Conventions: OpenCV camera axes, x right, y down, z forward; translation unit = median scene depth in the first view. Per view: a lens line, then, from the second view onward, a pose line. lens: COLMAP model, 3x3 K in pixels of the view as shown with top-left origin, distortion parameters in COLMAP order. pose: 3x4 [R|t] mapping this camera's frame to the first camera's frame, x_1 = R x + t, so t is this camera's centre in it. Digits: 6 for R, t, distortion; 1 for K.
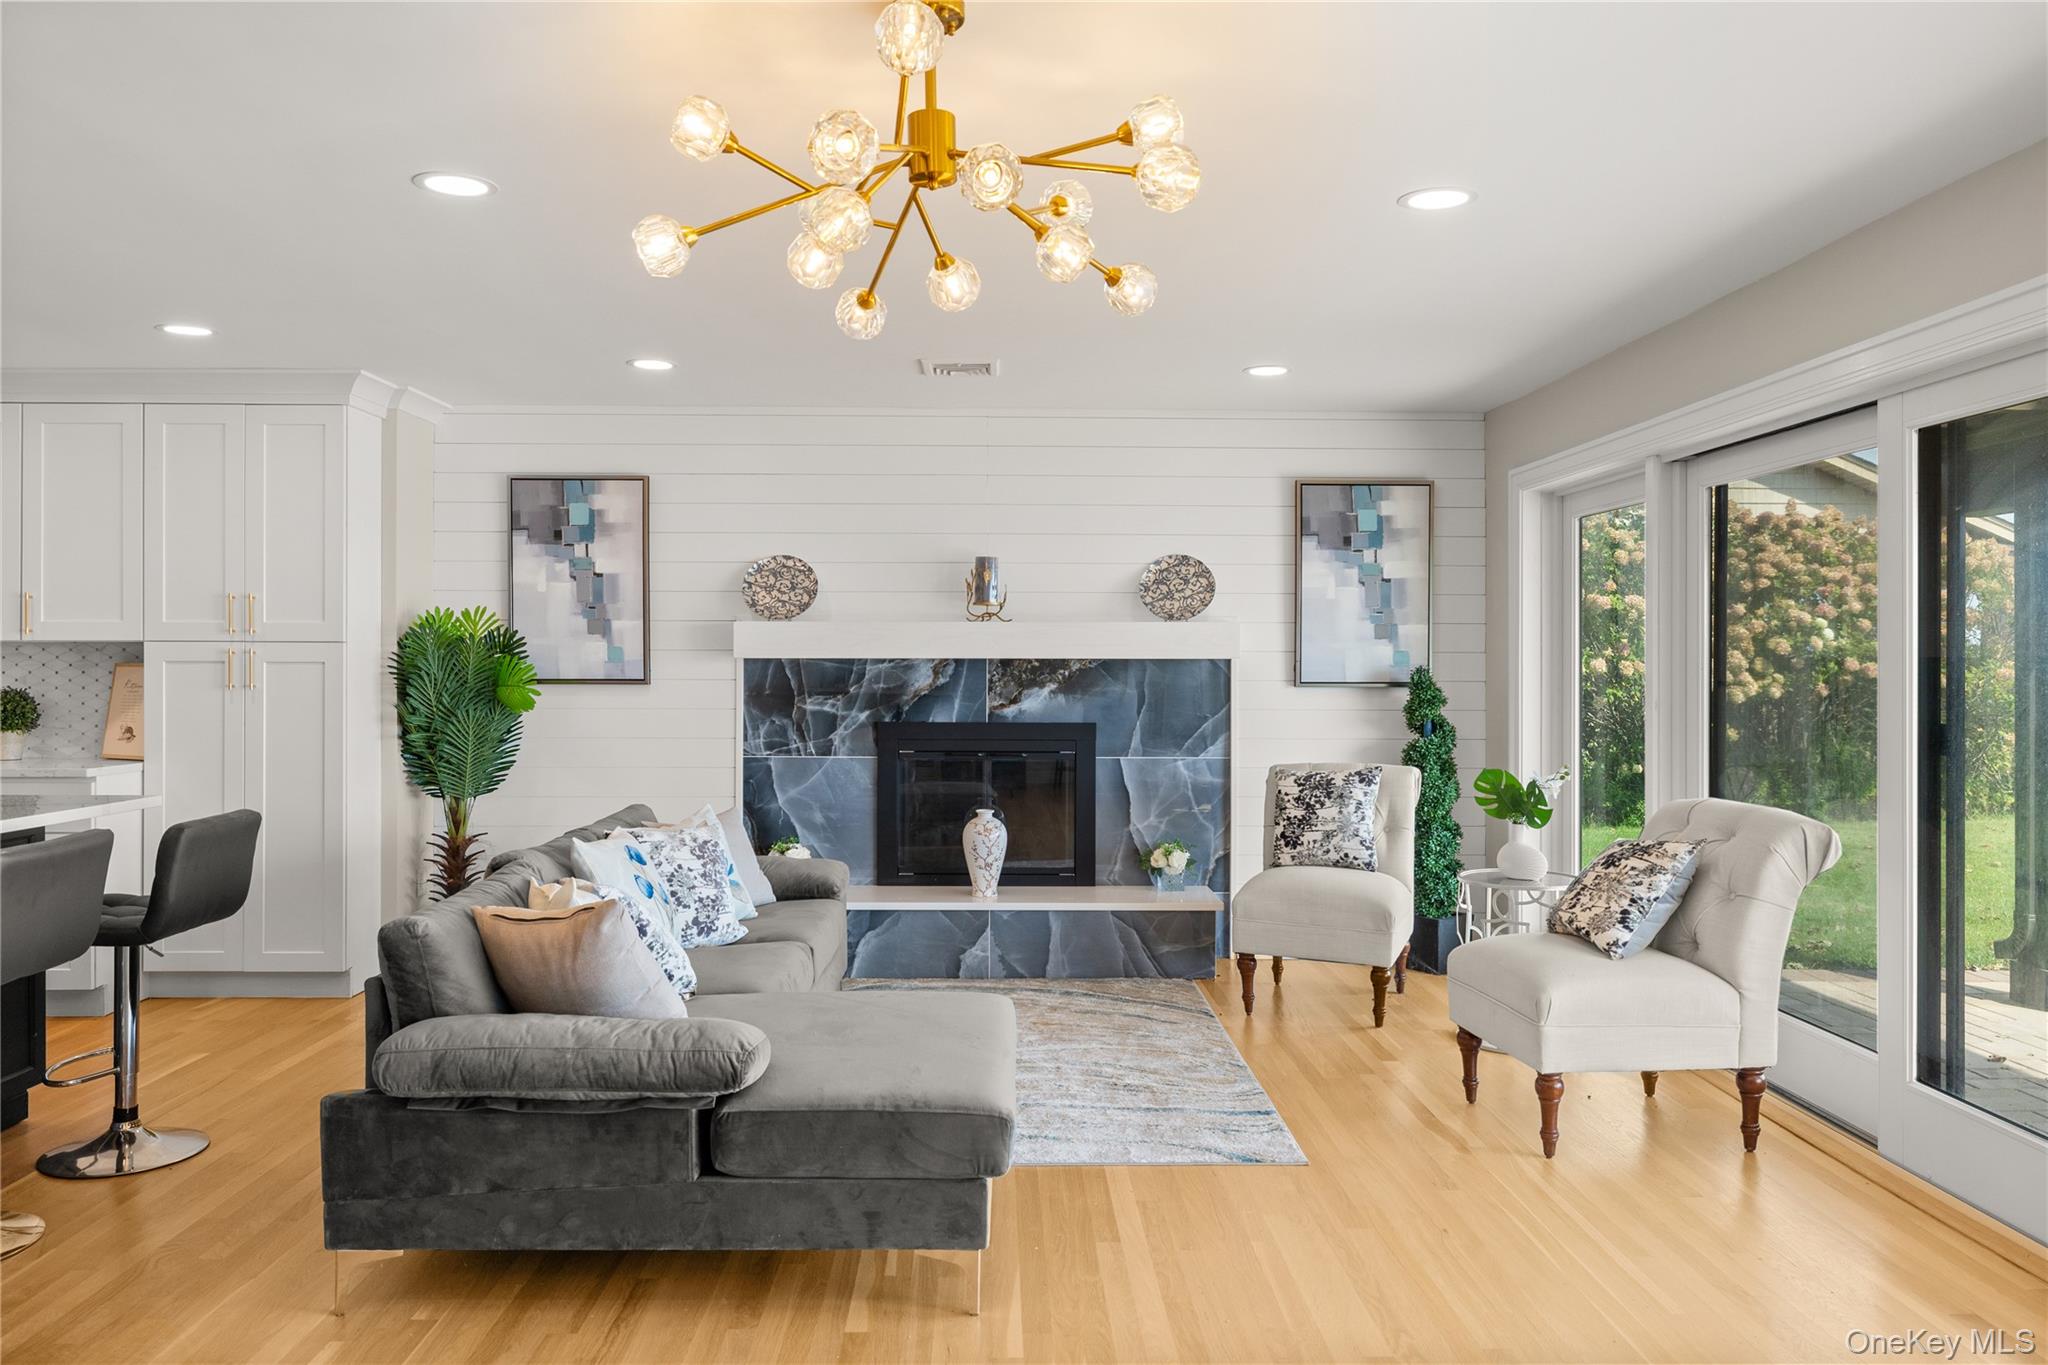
lens RADIAL K [[1418.2, 0, 1024.1], [0, 1418.2, 670.8], [0, 0, 1]] dist [-0.013689, -0.001994]
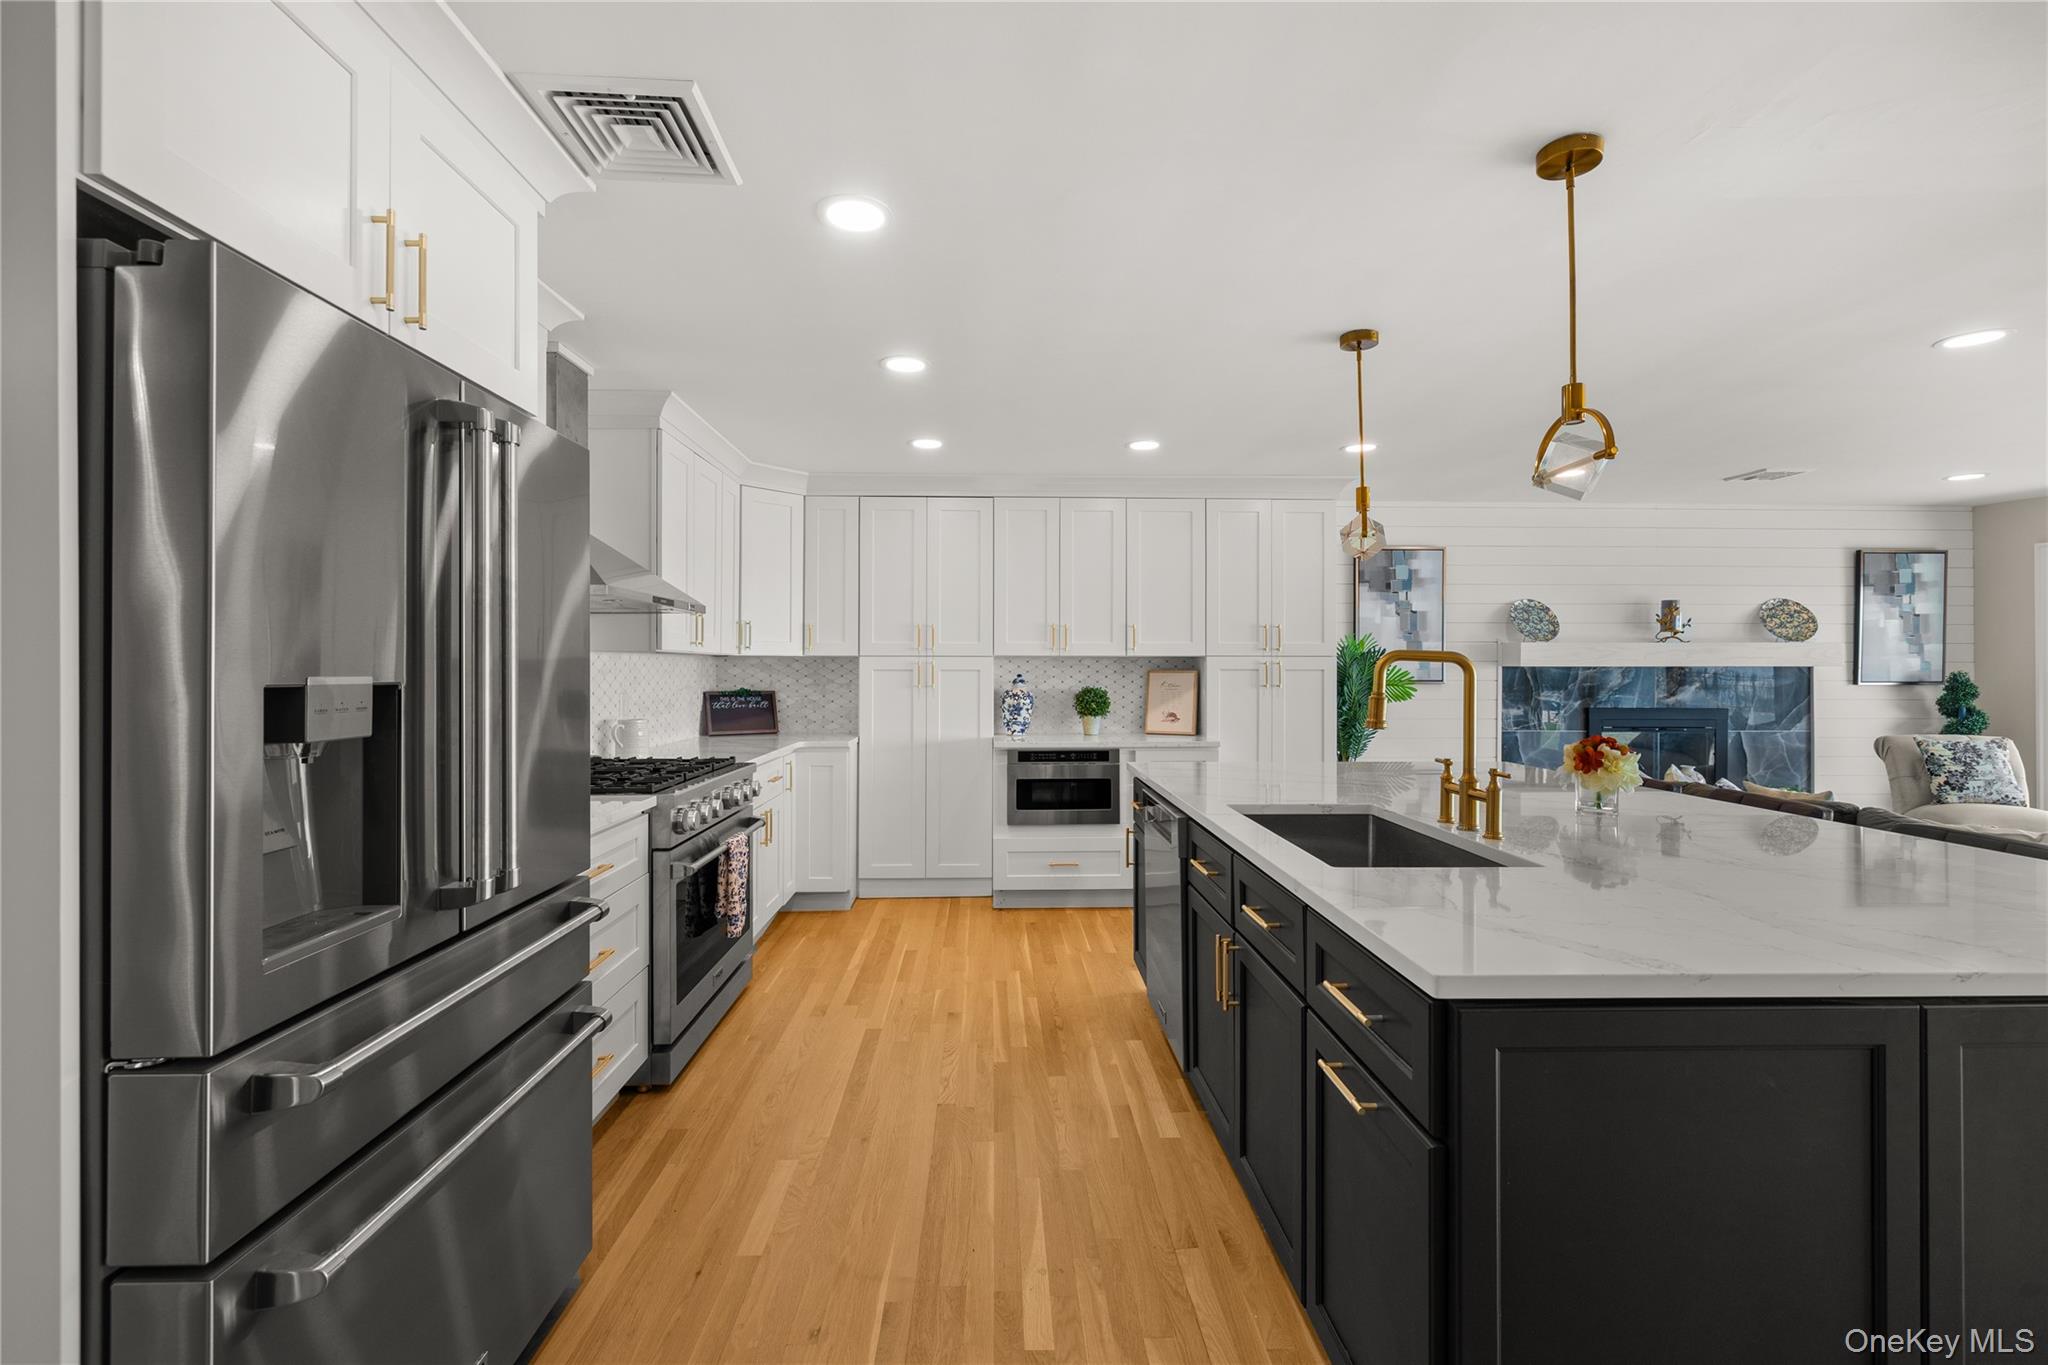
lens RADIAL K [[870.6, 0, 1019.8], [0, 870.6, 670.8], [0, 0, 1]] dist [0.003663, 0.000019]
pose [[0.999946, -0.001270, 0.010317, -0.725607], [0.001303, 0.999994, -0.003255, -0.001982], [-0.010313, 0.003269, 0.999941, 0.064713]]
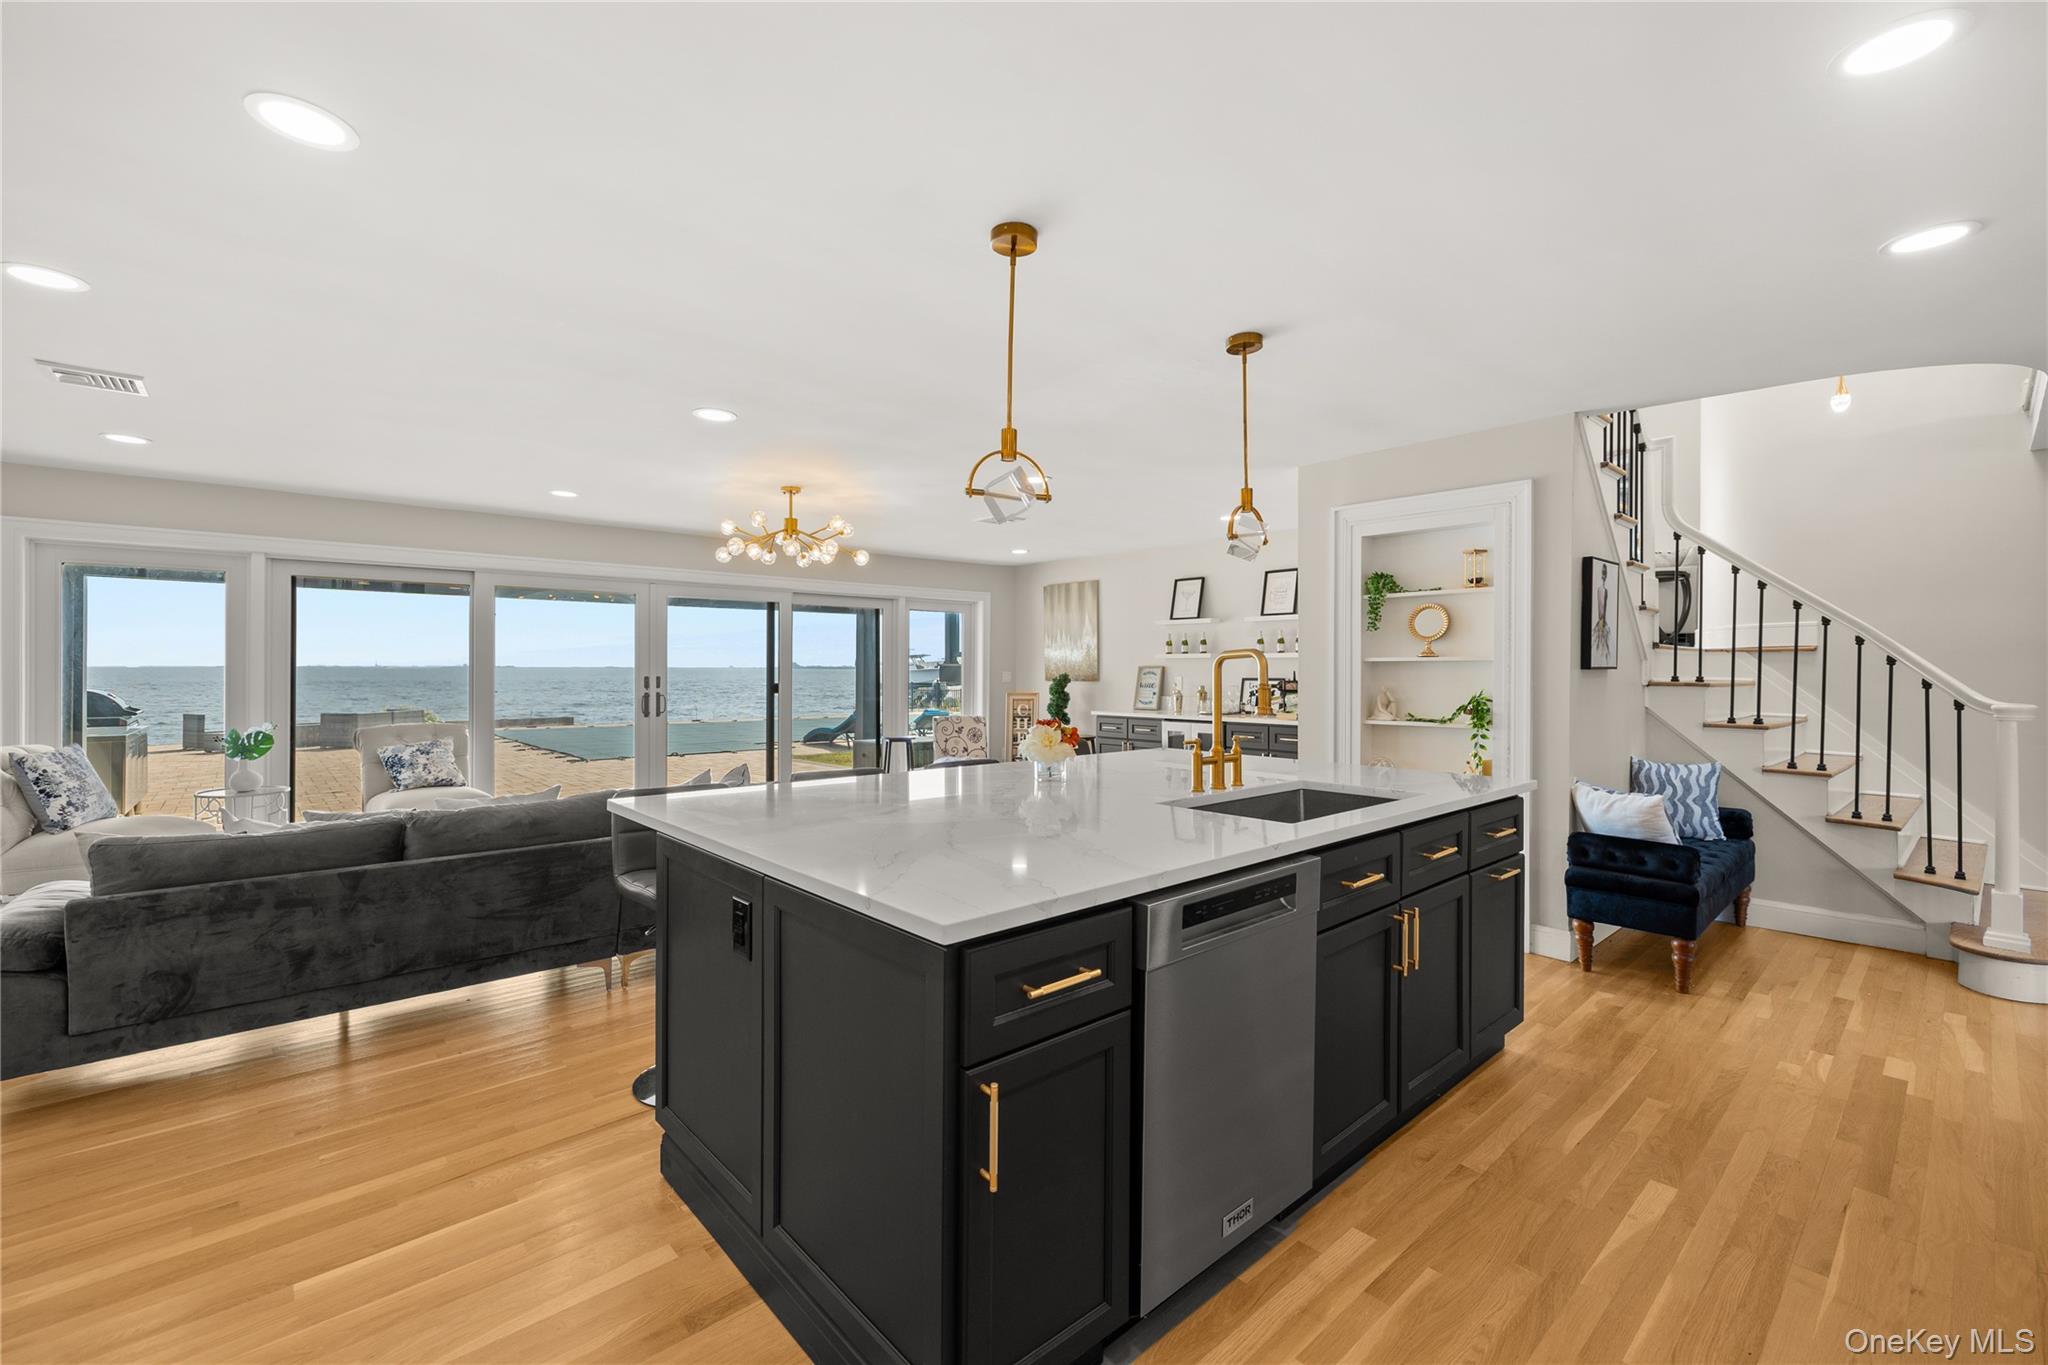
lens RADIAL K [[870.6, 0, 1016.8], [0, 870.6, 674.7], [0, 0, 1]] dist [0.003663, 0.000019]
pose [[-0.651905, -0.007152, 0.758267, -0.813378], [0.000840, 0.999948, 0.010153, -0.001541], [-0.758300, 0.007256, -0.651865, 0.771032]]
